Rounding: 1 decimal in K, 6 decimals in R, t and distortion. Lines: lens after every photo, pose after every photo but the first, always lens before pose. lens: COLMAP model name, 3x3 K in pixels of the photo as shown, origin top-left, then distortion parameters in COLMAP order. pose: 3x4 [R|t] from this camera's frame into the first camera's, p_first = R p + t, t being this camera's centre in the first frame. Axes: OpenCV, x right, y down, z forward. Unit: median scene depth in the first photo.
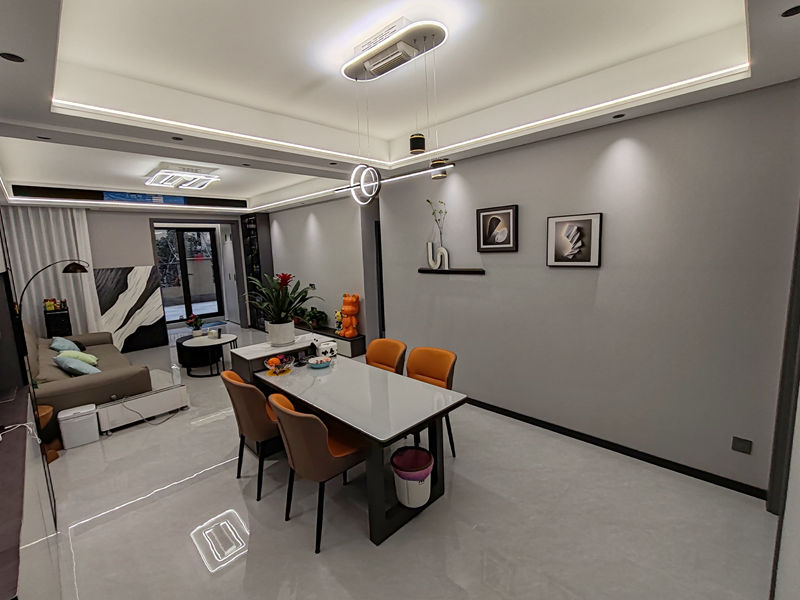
lens RADIAL K [[361.8, 0, 400.3], [0, 361.8, 297.5], [0, 0, 1]] dist [-0.004097, 0.002112]
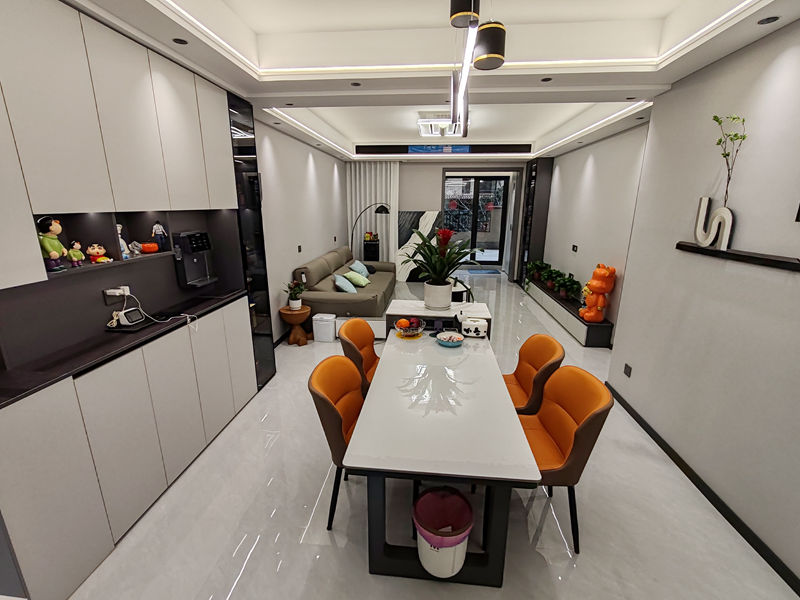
lens RADIAL K [[361.8, 0, 399.1], [0, 361.8, 298.8], [0, 0, 1]] dist [-0.004097, 0.002112]
pose [[0.637246, 0.234844, -0.734007, 0.218277], [-0.132421, 0.971640, 0.195910, -0.045380], [0.759199, -0.027645, 0.650272, 0.266067]]
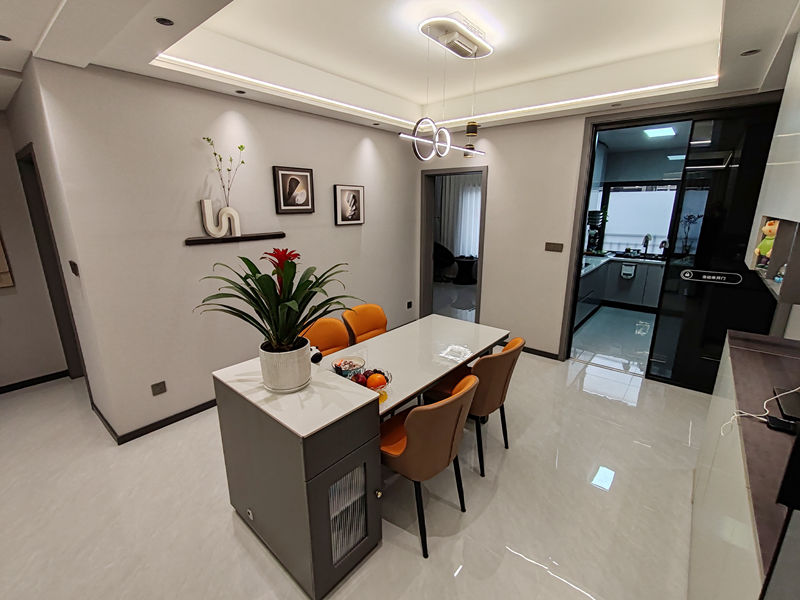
lens RADIAL K [[361.8, 0, 398.5], [0, 361.8, 300.9], [0, 0, 1]] dist [-0.004097, 0.002112]
pose [[-0.090160, -0.220708, 0.971164, -0.661279], [0.139598, 0.962708, 0.231746, -0.071115], [-0.986095, 0.156466, -0.055987, 0.678728]]
